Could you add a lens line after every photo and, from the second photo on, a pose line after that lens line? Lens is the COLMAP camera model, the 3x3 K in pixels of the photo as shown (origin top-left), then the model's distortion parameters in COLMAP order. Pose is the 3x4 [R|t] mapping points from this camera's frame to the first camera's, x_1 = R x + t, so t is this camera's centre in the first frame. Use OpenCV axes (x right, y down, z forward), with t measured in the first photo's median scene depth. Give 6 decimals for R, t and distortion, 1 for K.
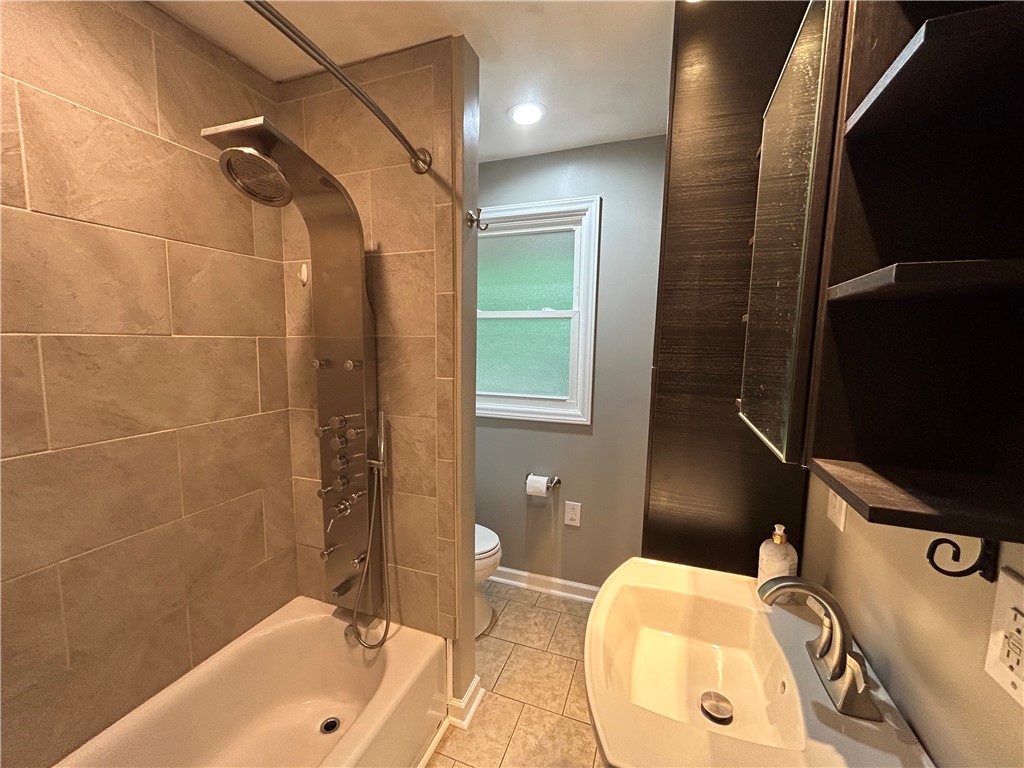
lens RADIAL K [[416.9, 0, 511.5], [0, 416.9, 385.6], [0, 0, 1]] dist [-0.001753, 0.000080]
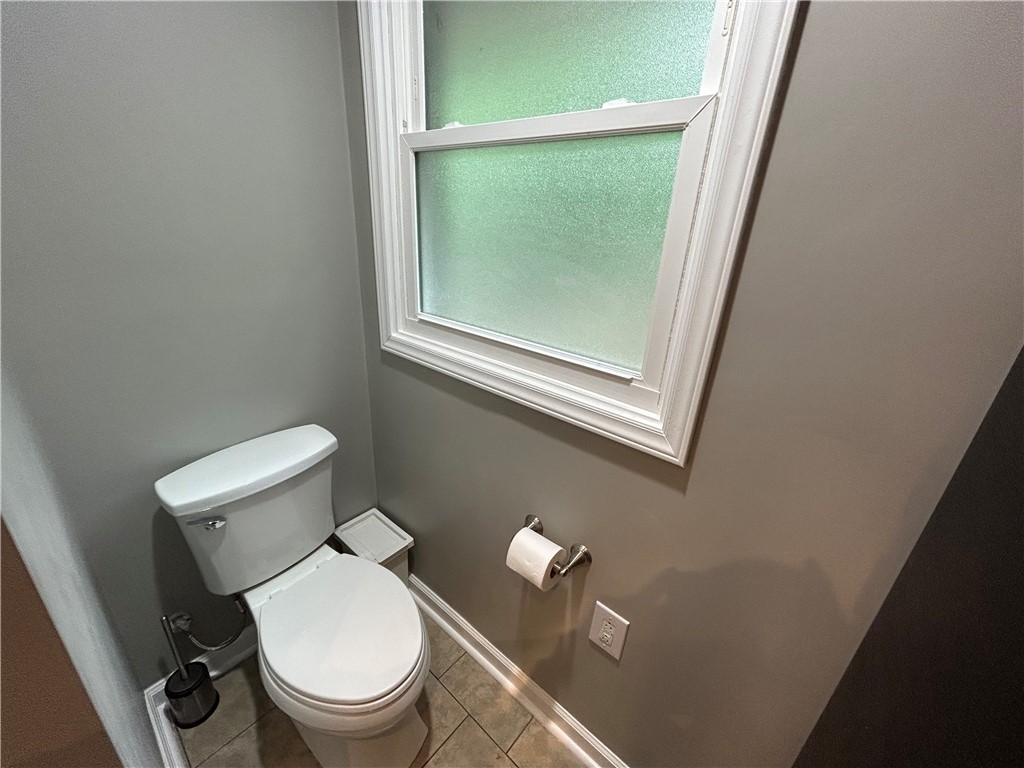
lens RADIAL K [[416.9, 0, 509.5], [0, 416.9, 384.5], [0, 0, 1]] dist [-0.001753, 0.000080]
pose [[0.931925, 0.165299, -0.322788, 0.151404], [-0.075137, 0.958774, 0.274057, -0.055660], [0.354782, -0.231147, 0.905925, 0.632696]]
